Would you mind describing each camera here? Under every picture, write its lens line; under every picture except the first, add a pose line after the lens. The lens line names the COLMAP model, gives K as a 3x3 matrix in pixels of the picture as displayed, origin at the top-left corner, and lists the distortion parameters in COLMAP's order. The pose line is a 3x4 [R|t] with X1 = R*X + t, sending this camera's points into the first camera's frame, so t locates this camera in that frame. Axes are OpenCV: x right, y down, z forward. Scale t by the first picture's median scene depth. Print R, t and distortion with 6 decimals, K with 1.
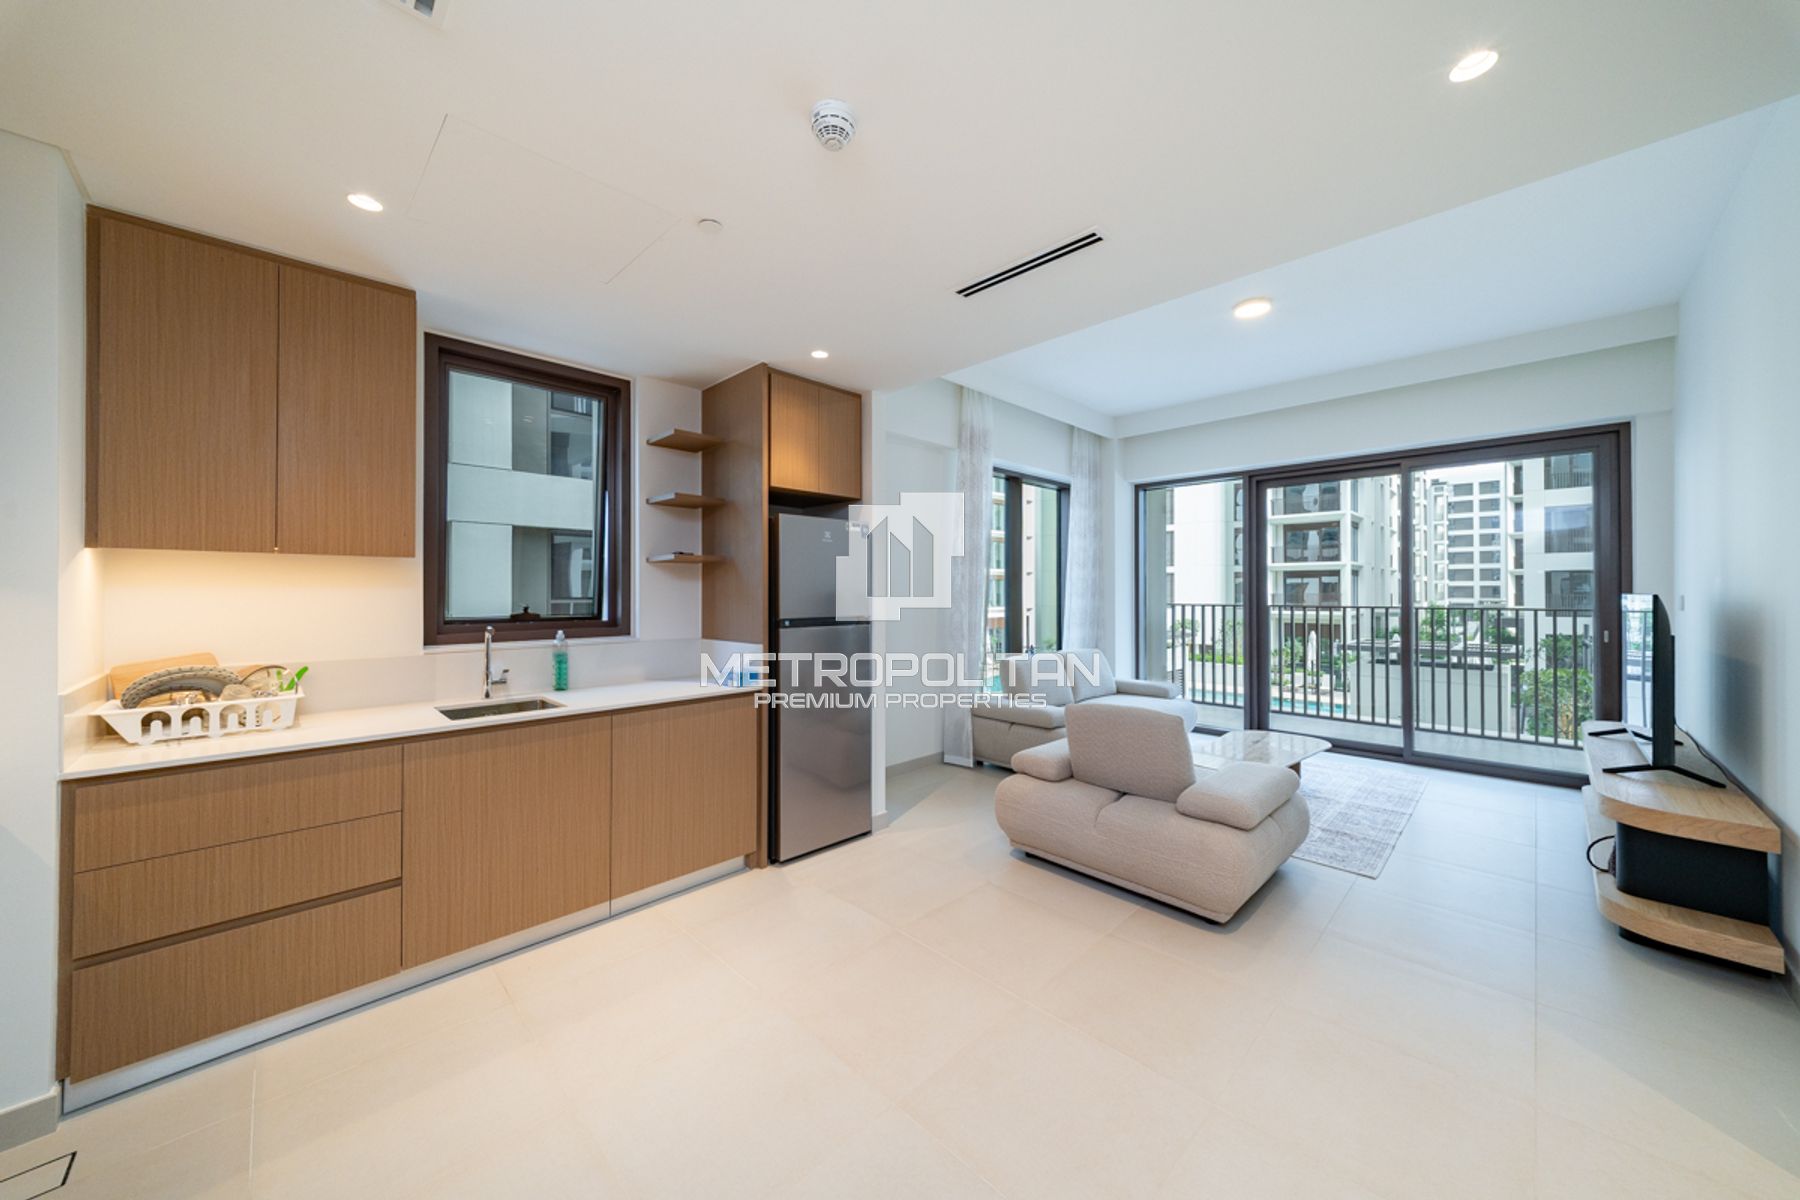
lens RADIAL K [[628.9, 0, 899.3], [0, 628.9, 587.3], [0, 0, 1]] dist [-0.000138, -0.000045]
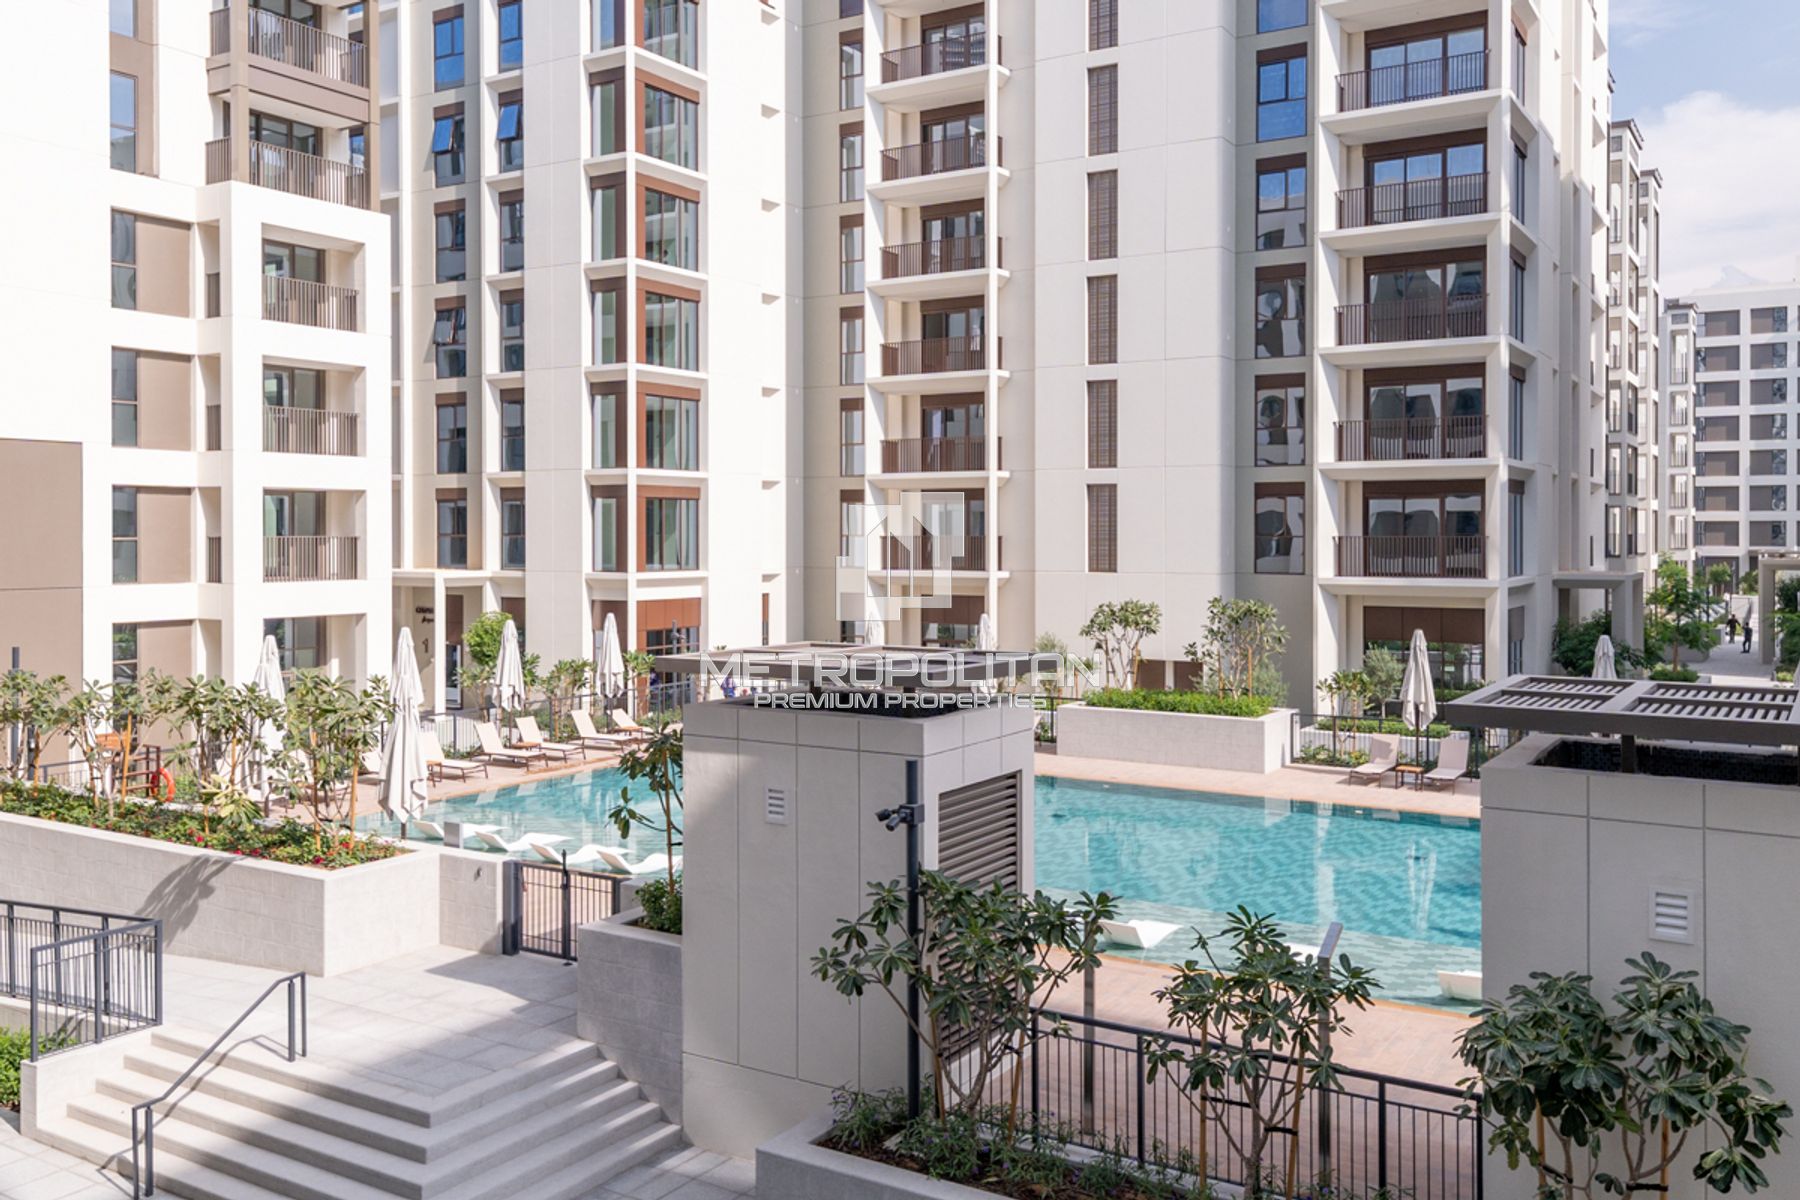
lens RADIAL K [[1490.2, 0, 897.5], [0, 1490.2, 525.6], [0, 0, 1]] dist [-0.002027, 0.069210]
pose [[0.973731, 0.002539, 0.227688, 0.541477], [-0.003334, 0.999990, 0.003104, 0.004236], [-0.227678, -0.003782, 0.973729, 0.705924]]
